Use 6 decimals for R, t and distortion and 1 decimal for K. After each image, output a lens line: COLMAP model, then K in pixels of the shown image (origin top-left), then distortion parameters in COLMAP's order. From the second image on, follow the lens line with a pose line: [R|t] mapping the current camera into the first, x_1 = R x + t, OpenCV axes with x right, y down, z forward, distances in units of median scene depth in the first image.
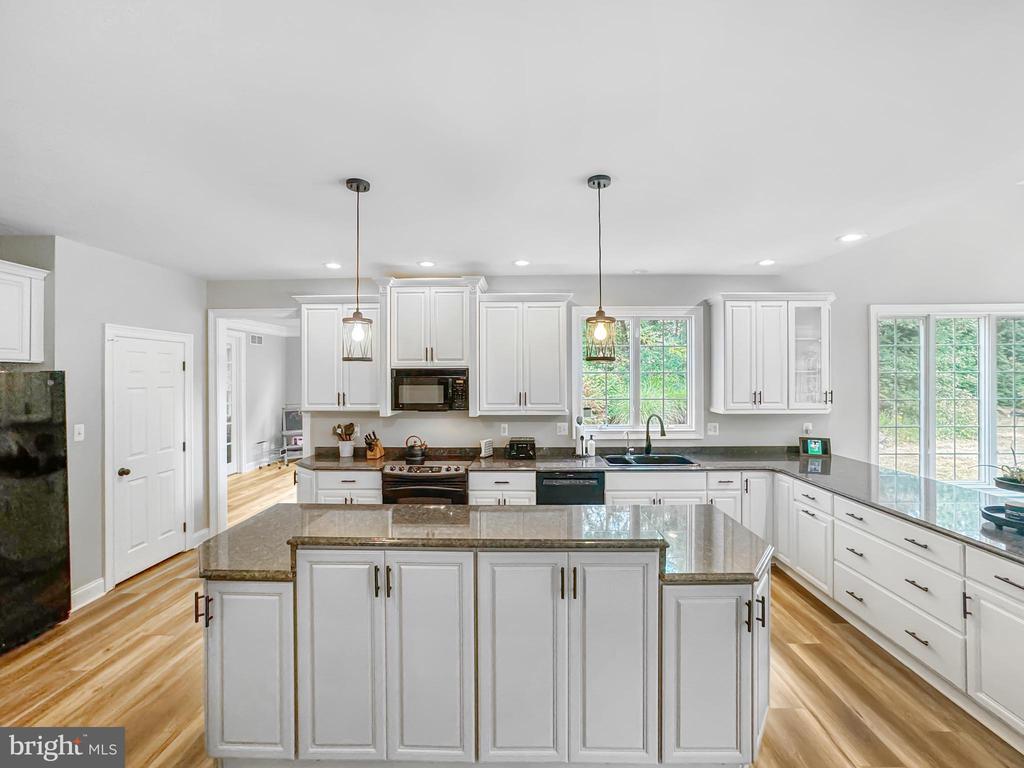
lens RADIAL K [[419.9, 0, 515.2], [0, 419.9, 377.8], [0, 0, 1]] dist [-0.017615, 0.000441]
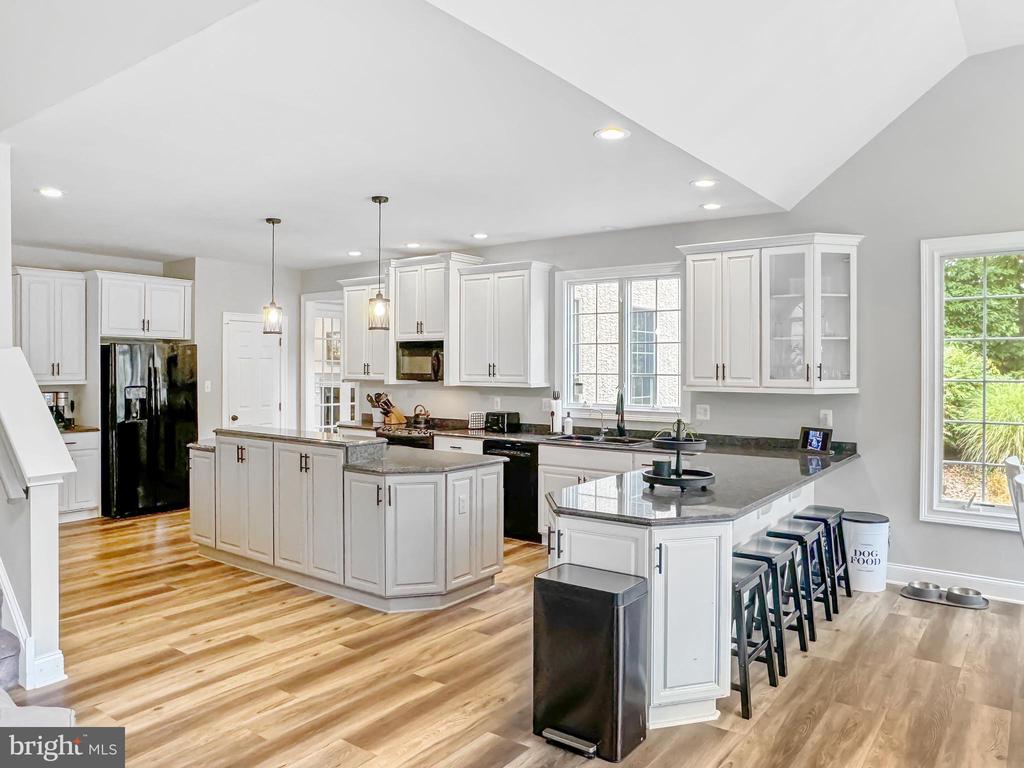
lens RADIAL K [[720.2, 0, 511.9], [0, 720.2, 380.0], [0, 0, 1]] dist [-0.053876, 0.000343]
pose [[0.813459, 0.017700, -0.581352, 1.043946], [-0.009191, 0.999803, 0.017580, 0.042526], [0.581549, -0.008957, 0.813462, -0.359655]]
